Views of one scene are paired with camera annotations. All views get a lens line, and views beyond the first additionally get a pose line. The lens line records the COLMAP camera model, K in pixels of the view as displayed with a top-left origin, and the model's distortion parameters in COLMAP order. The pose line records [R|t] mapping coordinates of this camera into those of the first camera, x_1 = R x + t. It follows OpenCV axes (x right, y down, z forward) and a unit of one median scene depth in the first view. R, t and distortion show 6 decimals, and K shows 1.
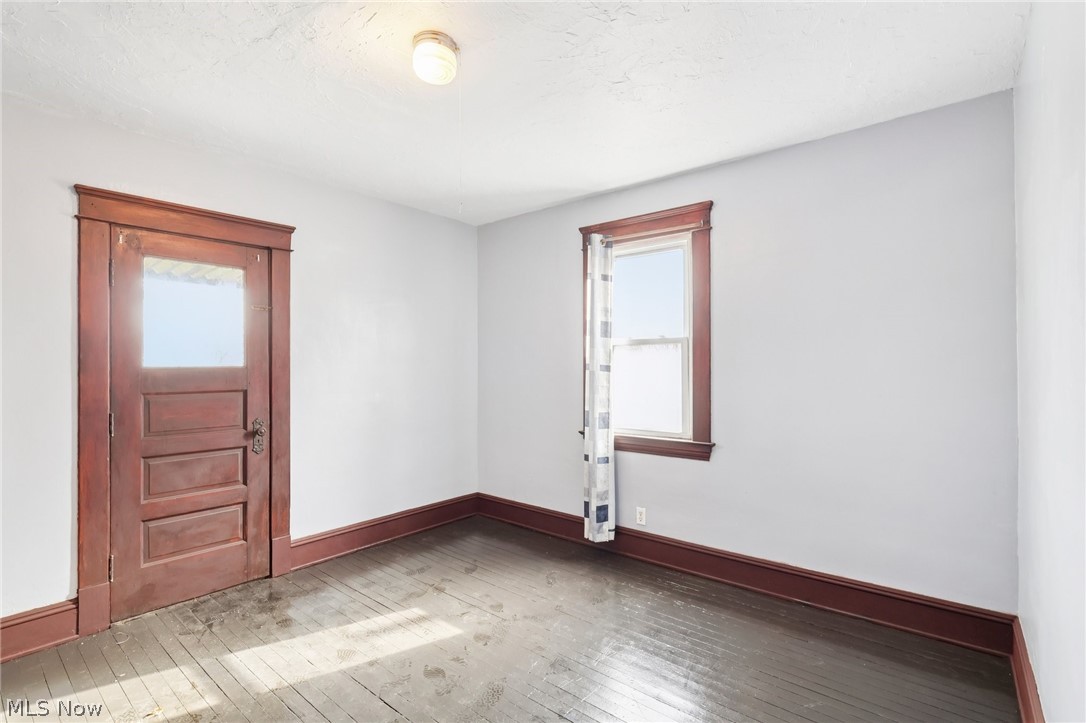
lens RADIAL K [[503.1, 0, 547.1], [0, 503.1, 355.6], [0, 0, 1]] dist [-0.000612, 0.000070]
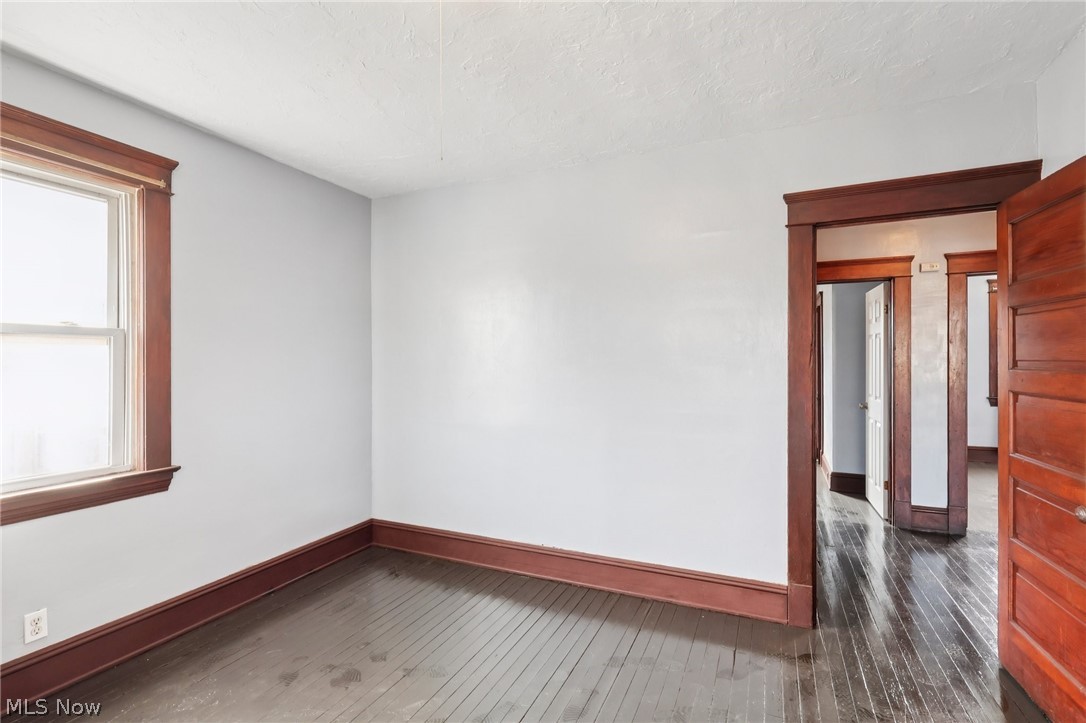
lens RADIAL K [[503.1, 0, 540.2], [0, 503.1, 362.0], [0, 0, 1]] dist [-0.000612, 0.000070]
pose [[-0.254877, 0.013610, 0.966878, -0.581360], [-0.008619, 0.999829, -0.016346, 0.017134], [-0.966935, -0.012500, -0.254717, 0.636086]]
